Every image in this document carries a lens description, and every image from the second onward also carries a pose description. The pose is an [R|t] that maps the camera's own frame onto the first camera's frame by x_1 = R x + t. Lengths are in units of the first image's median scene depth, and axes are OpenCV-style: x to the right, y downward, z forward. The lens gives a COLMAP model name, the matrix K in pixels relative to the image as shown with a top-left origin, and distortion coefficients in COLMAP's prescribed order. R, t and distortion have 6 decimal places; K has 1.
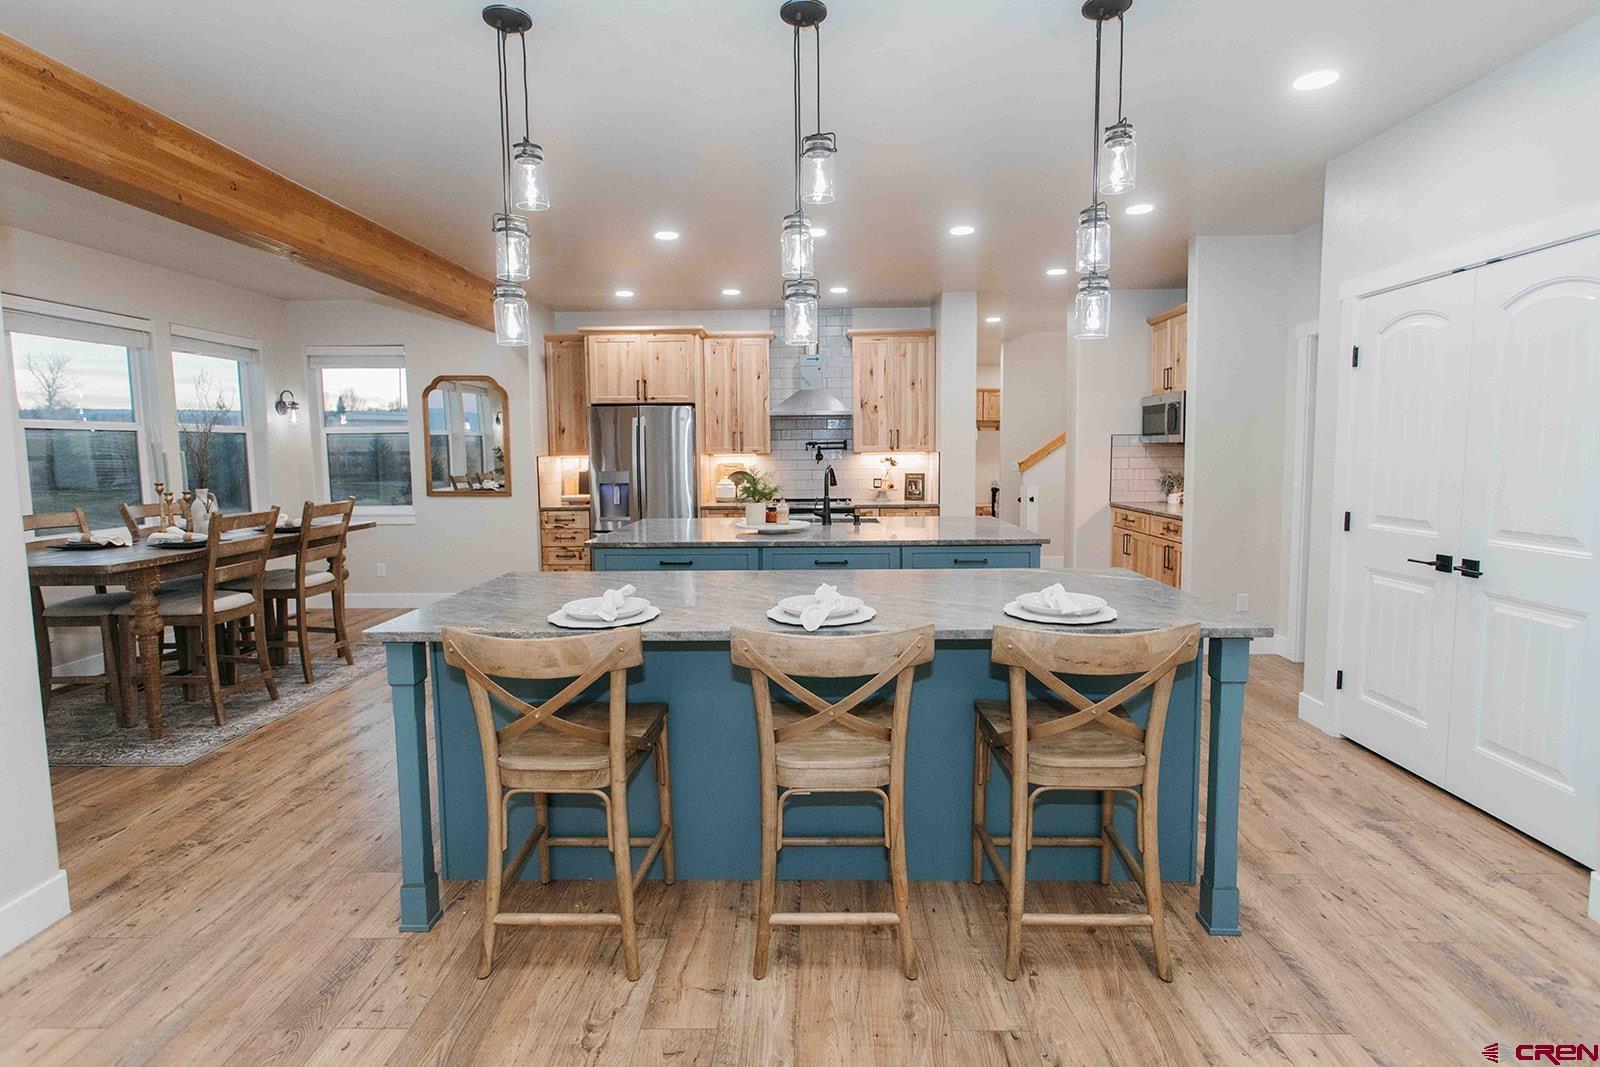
lens RADIAL K [[758.1, 0, 795.7], [0, 758.1, 516.3], [0, 0, 1]] dist [0.006578, 0.000781]
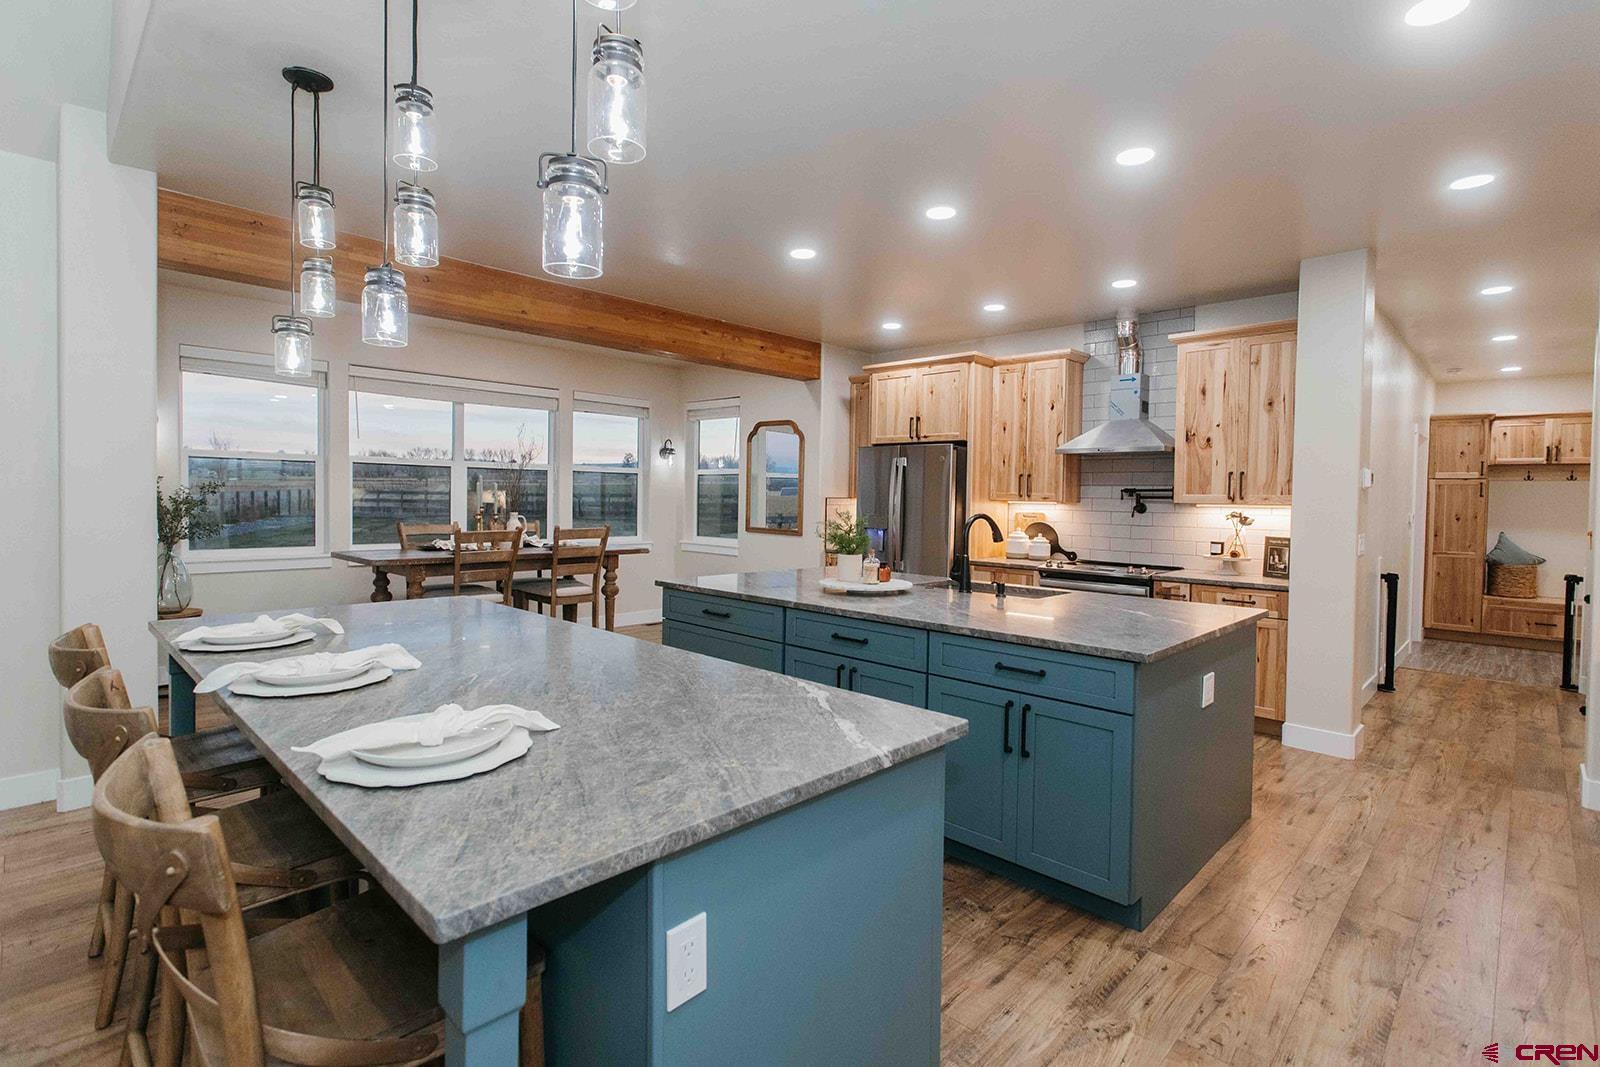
lens RADIAL K [[758.1, 0, 814.6], [0, 758.1, 512.4], [0, 0, 1]] dist [0.006578, 0.000781]
pose [[0.742021, 0.036483, -0.669384, 0.313733], [-0.085104, 0.995566, -0.040078, -0.018174], [0.664953, 0.086706, 0.741835, 0.246251]]
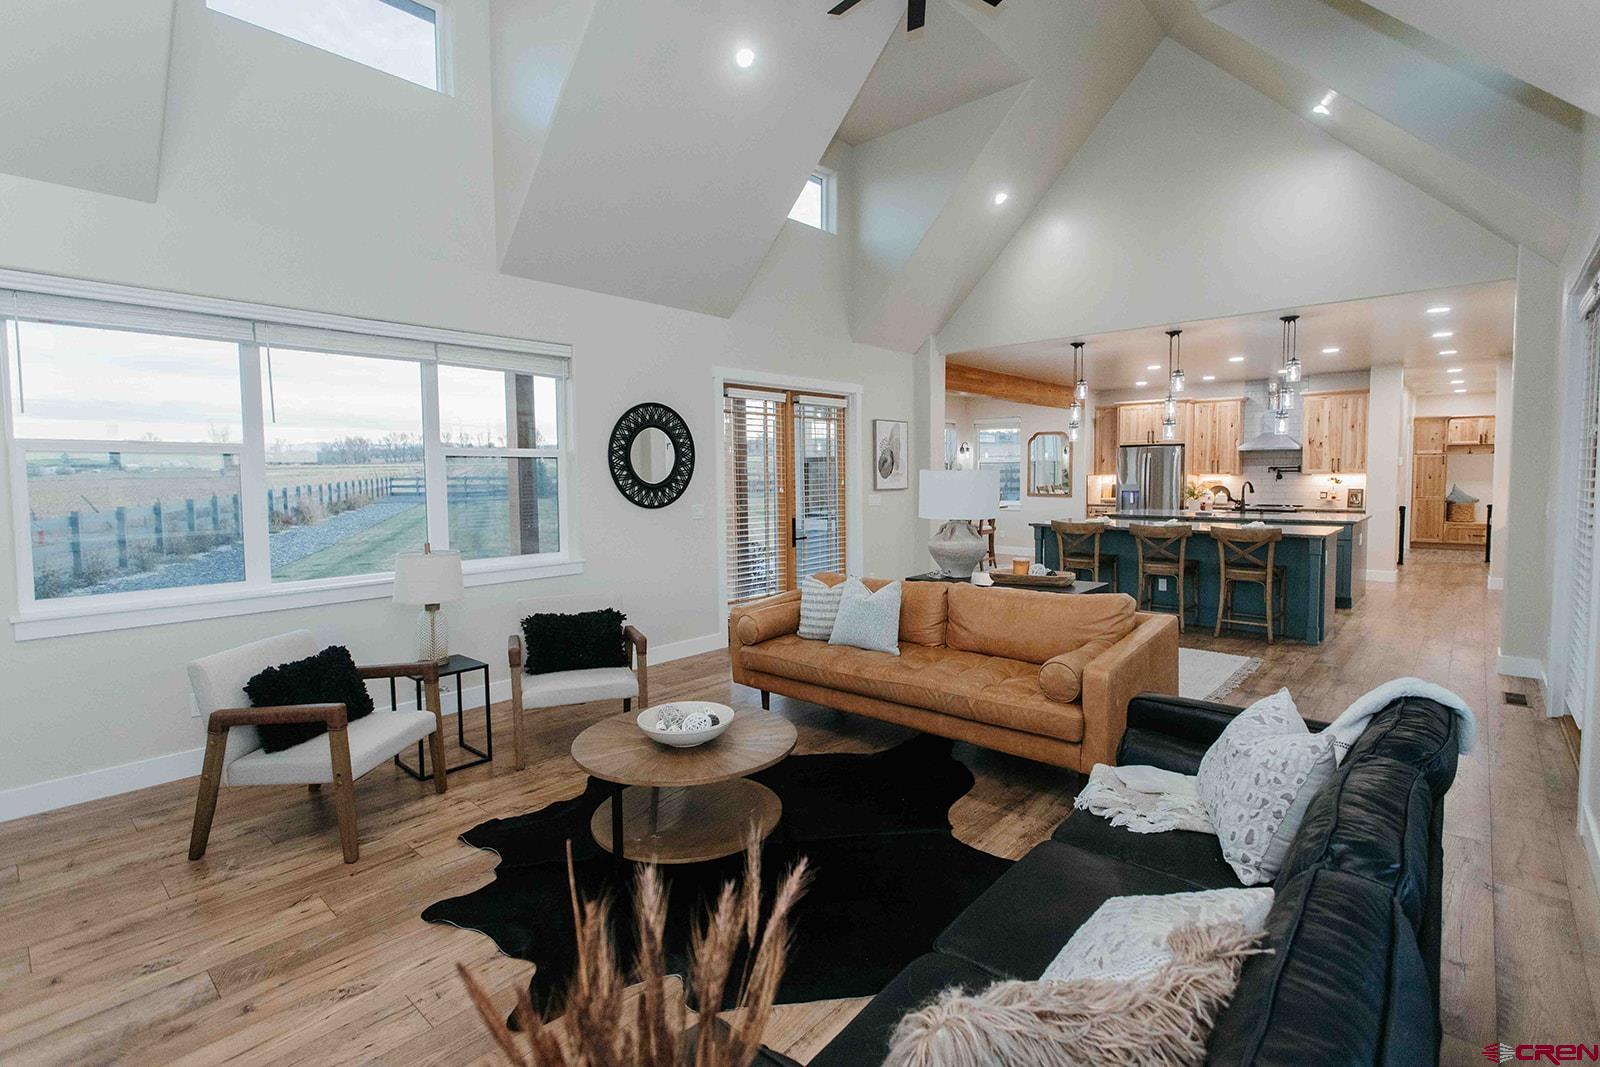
lens RADIAL K [[758.1, 0, 804.6], [0, 758.1, 516.5], [0, 0, 1]] dist [0.006578, 0.000781]
pose [[0.765056, 0.041700, -0.642612, 0.298315], [-0.057886, 0.998315, -0.004134, 0.063128], [0.641357, 0.040361, 0.766181, -0.780551]]
